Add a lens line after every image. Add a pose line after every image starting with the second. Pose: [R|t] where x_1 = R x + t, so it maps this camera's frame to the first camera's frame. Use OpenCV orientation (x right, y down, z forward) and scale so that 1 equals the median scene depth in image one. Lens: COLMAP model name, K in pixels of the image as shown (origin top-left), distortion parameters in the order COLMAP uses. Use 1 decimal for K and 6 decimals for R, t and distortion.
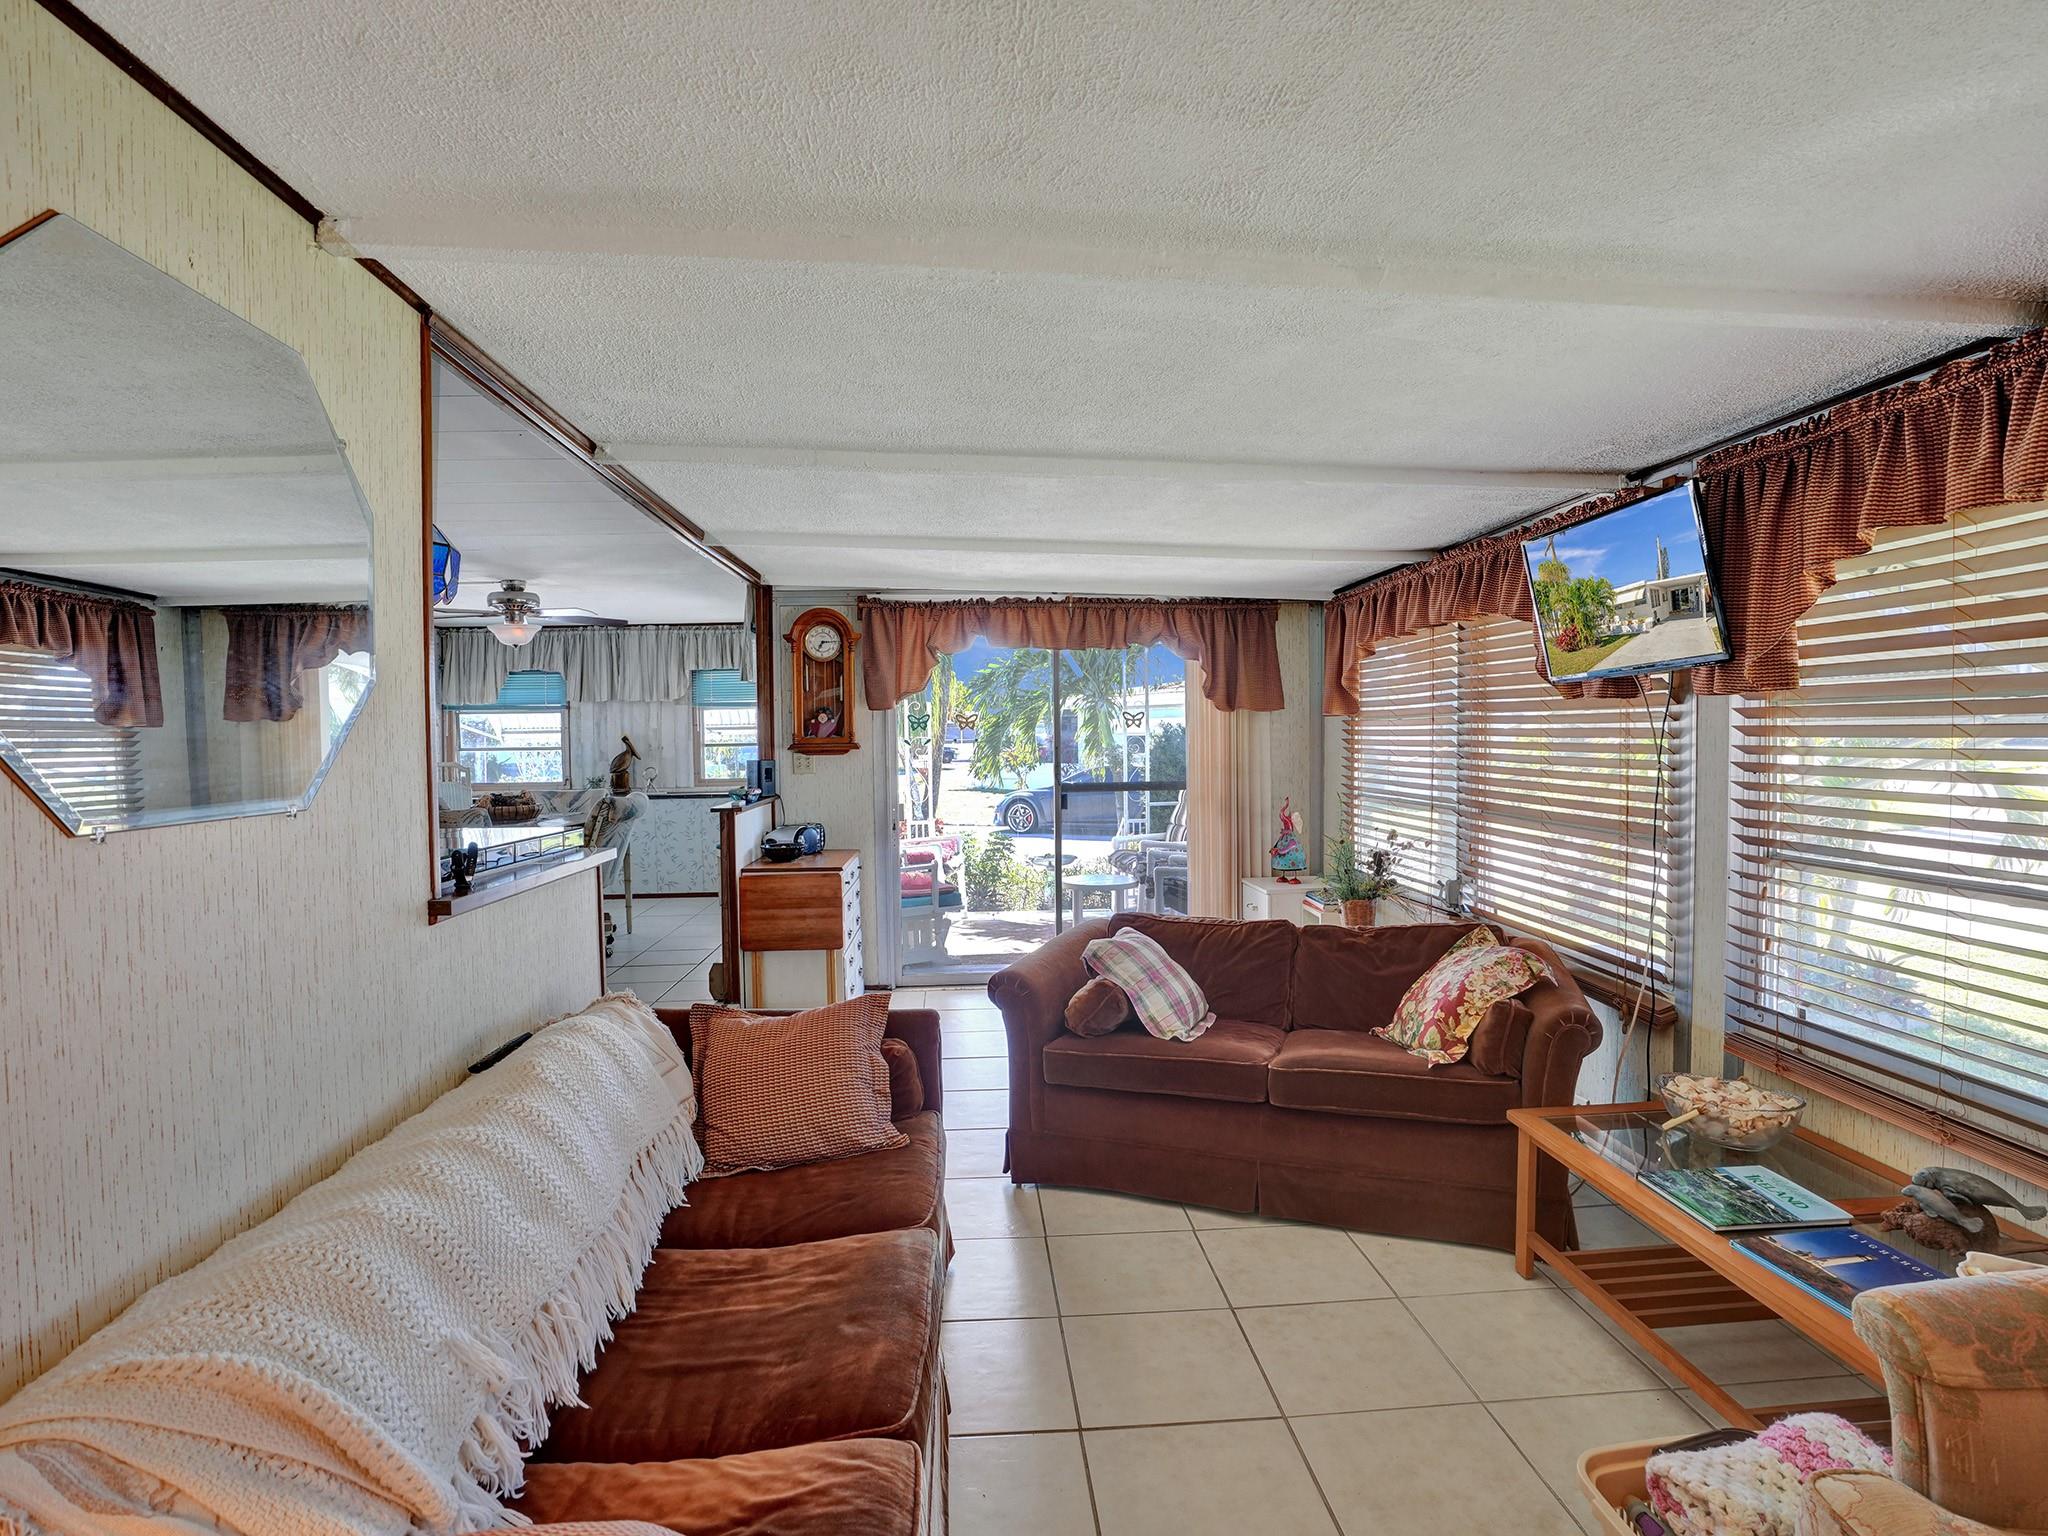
lens RADIAL K [[1051.1, 0, 1019.5], [0, 1051.1, 768.9], [0, 0, 1]] dist [-0.071825, 0.026304]
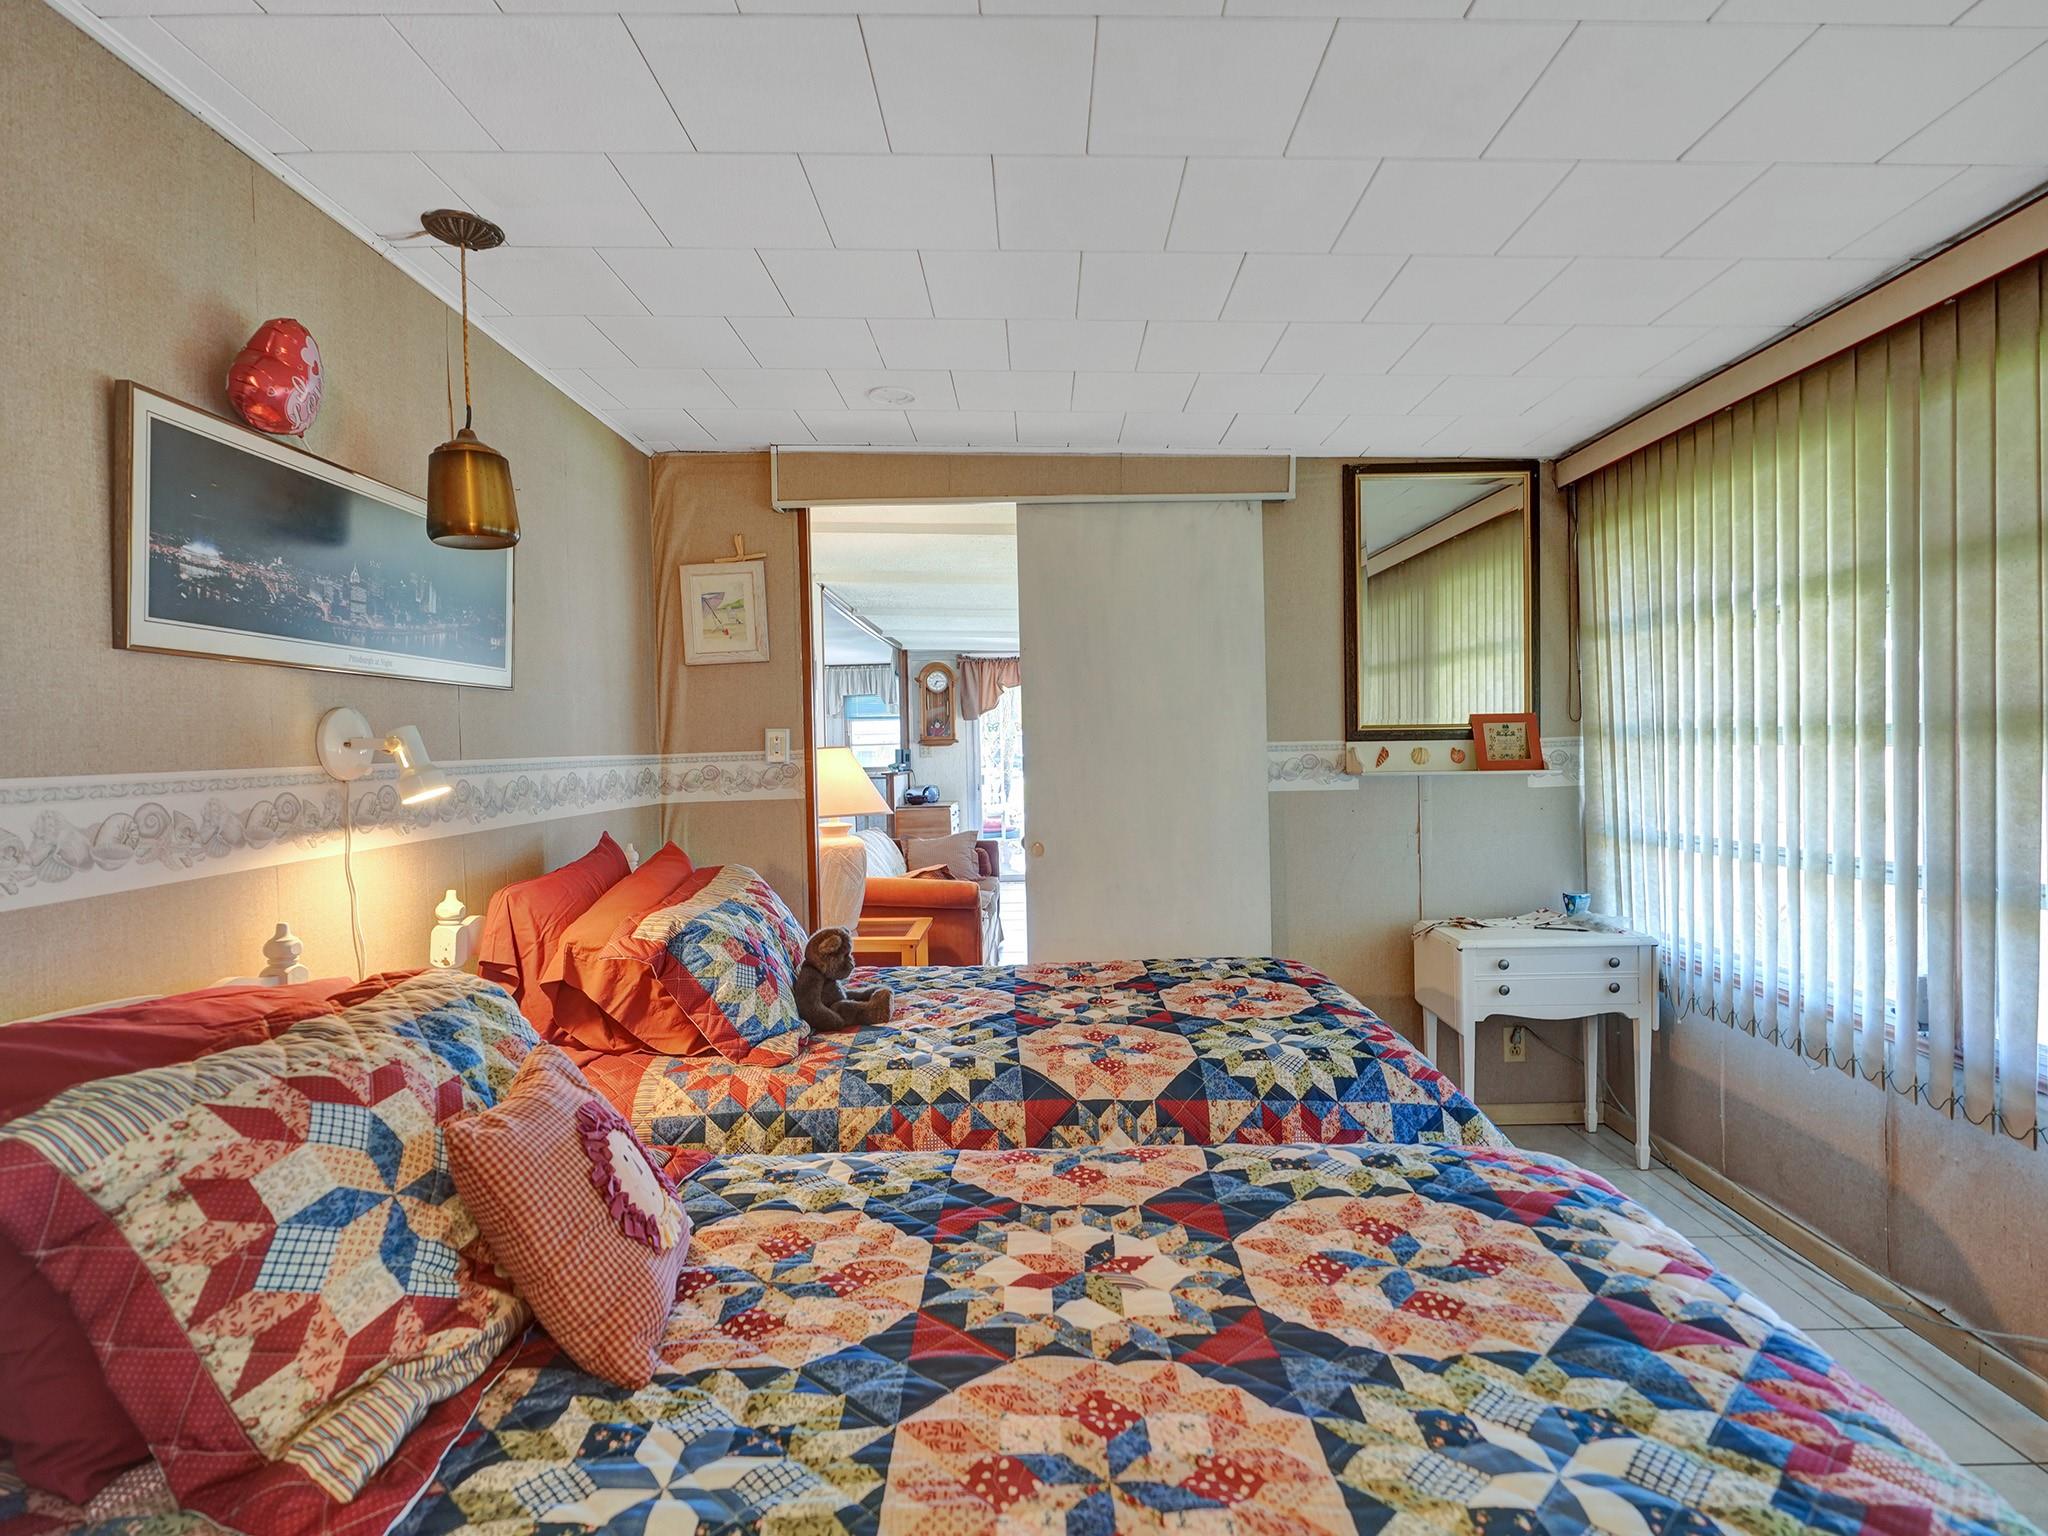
lens RADIAL K [[1051.1, 0, 1019.5], [0, 1051.1, 768.9], [0, 0, 1]] dist [-0.071825, 0.026304]
pose [[0.996821, -0.005630, -0.079470, 0.087449], [0.004665, 0.999913, -0.012322, 0.047176], [0.079533, 0.011912, 0.996761, -0.735068]]
